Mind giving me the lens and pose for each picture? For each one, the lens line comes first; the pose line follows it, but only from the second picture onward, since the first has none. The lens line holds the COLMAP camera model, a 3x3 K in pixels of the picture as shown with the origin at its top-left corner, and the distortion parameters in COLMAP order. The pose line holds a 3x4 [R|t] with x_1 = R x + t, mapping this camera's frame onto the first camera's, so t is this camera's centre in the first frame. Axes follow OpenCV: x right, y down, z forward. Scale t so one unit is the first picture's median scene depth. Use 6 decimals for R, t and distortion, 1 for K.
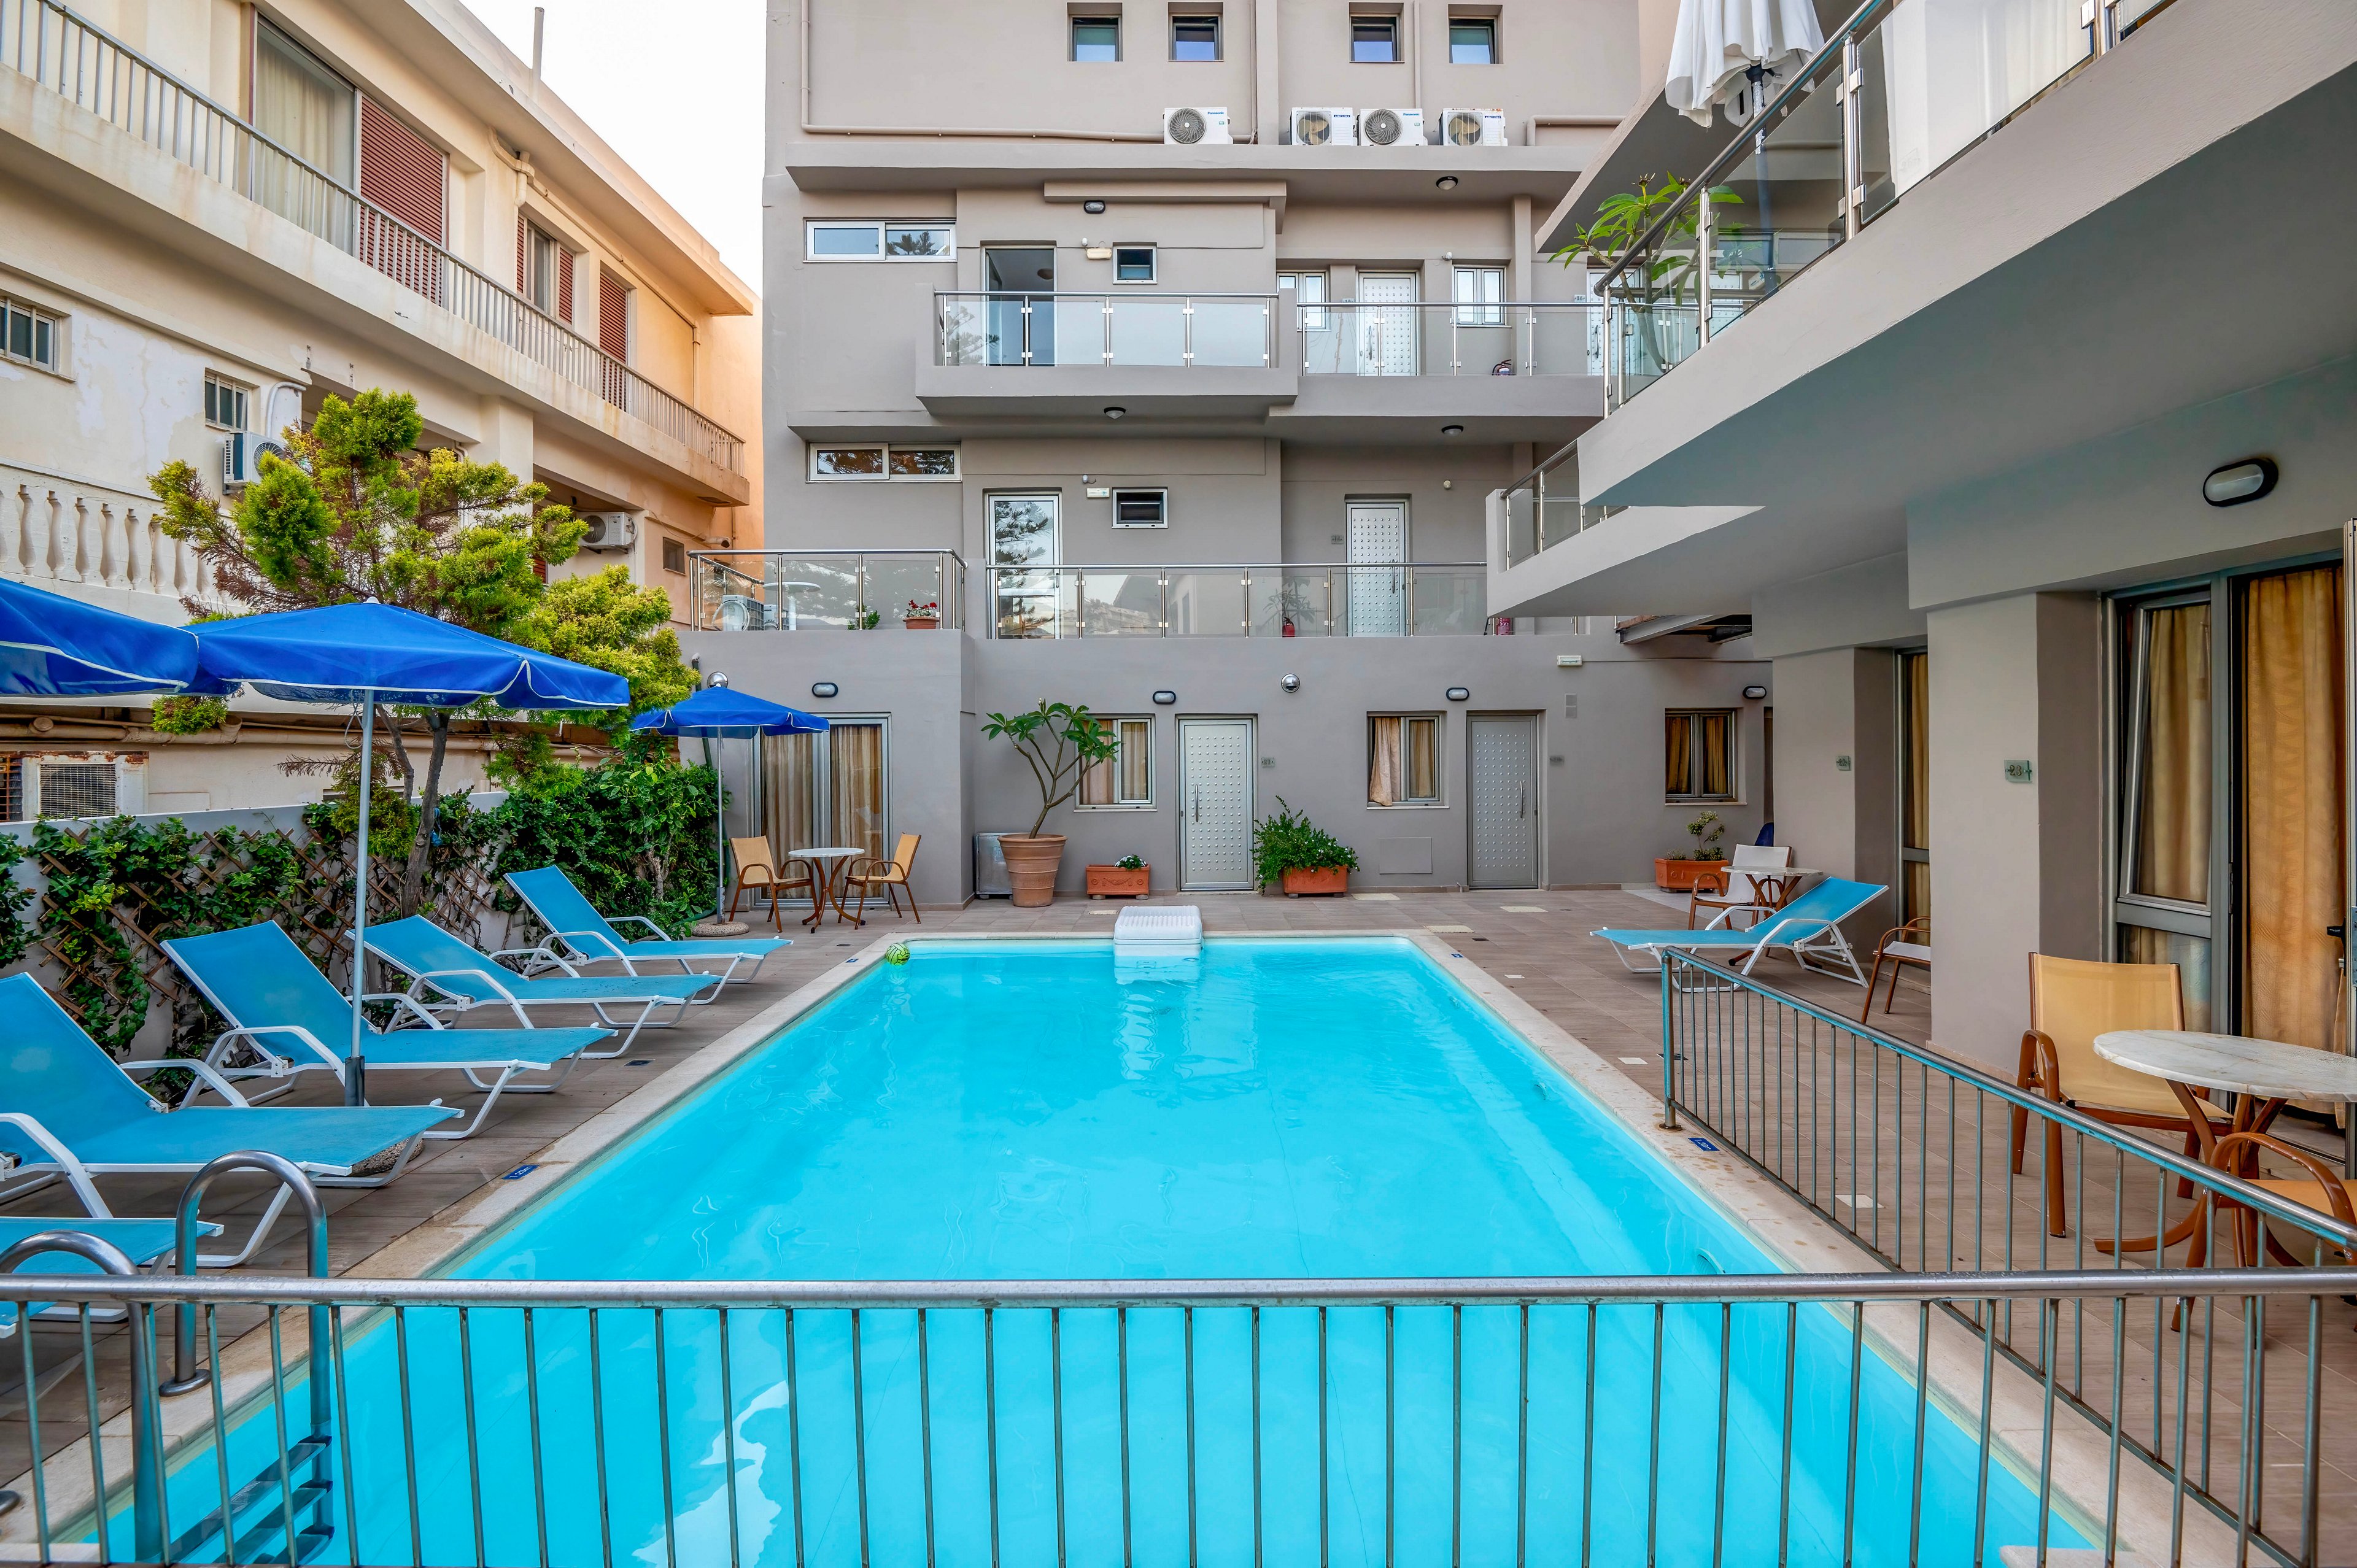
lens RADIAL K [[1091.9, 0, 1190.4], [0, 1091.9, 764.9], [0, 0, 1]] dist [0.000238, -0.020350]
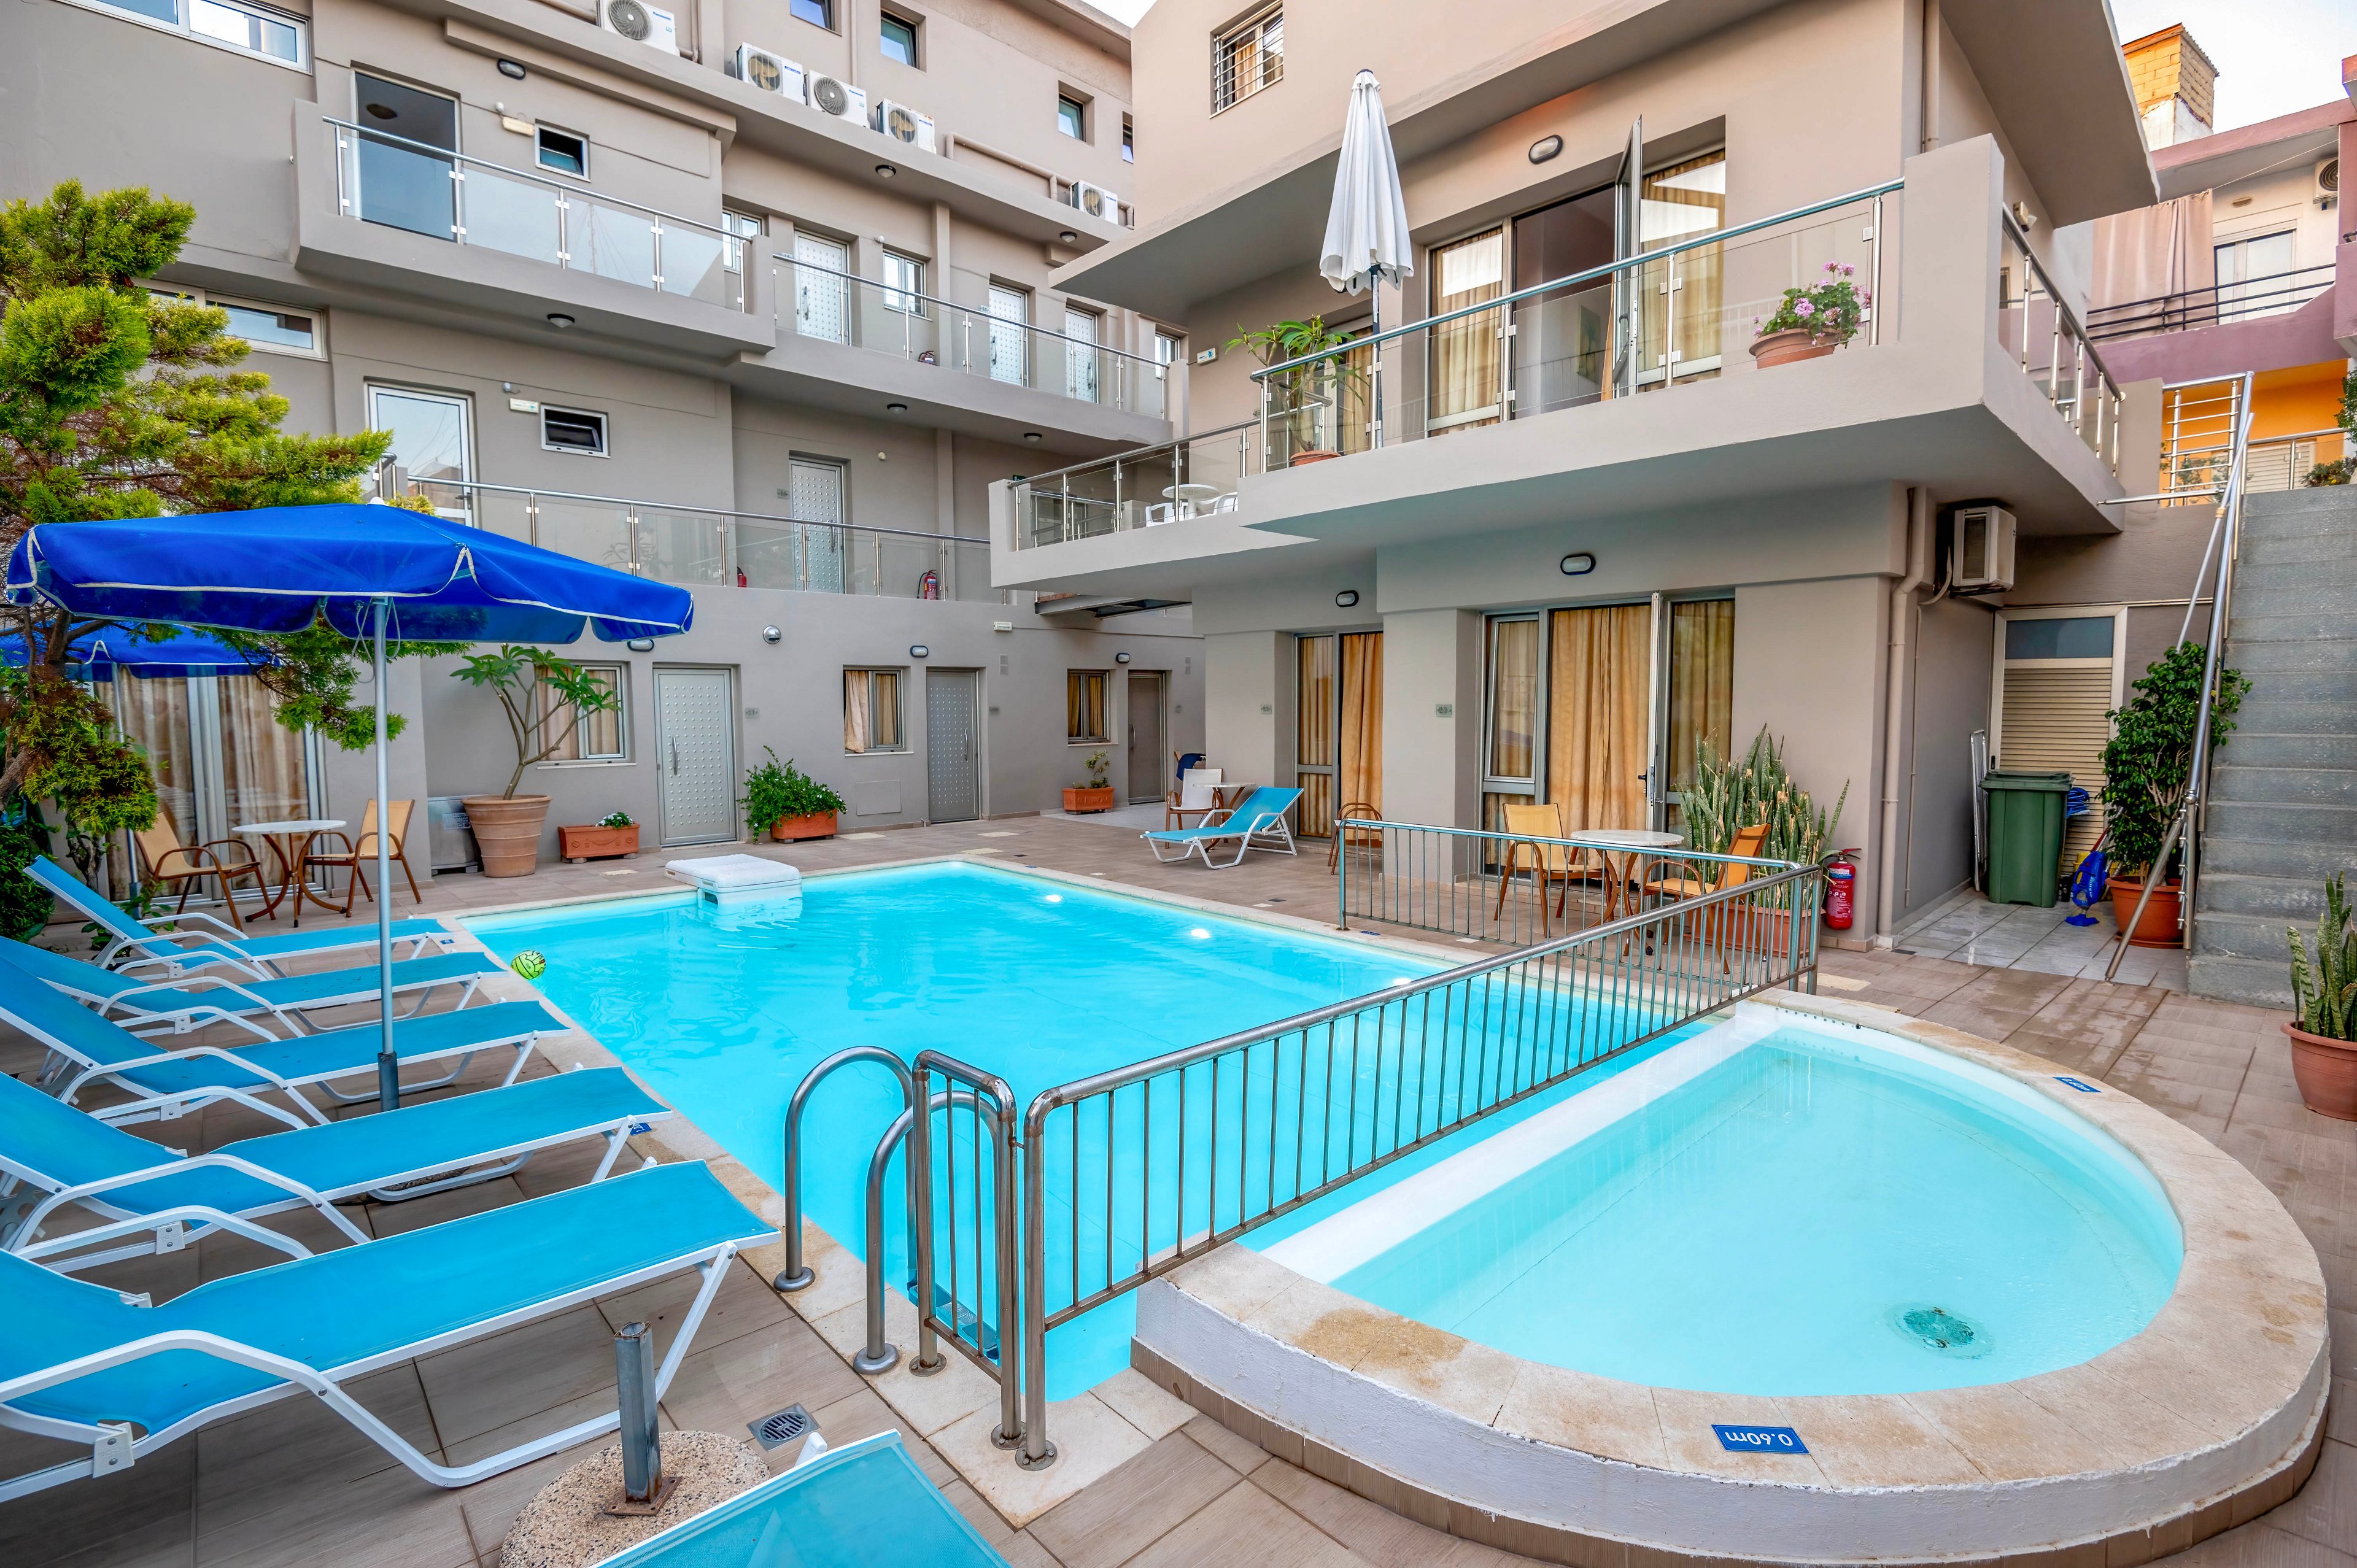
lens RADIAL K [[1076.6, 0, 1178.5], [0, 1076.6, 784.0], [0, 0, 1]] dist [0.014018, -0.019225]
pose [[0.745980, -0.047850, 0.664248, -0.291991], [0.009144, 0.998057, 0.061627, 0.005336], [-0.665906, -0.039899, 0.744968, -0.007767]]
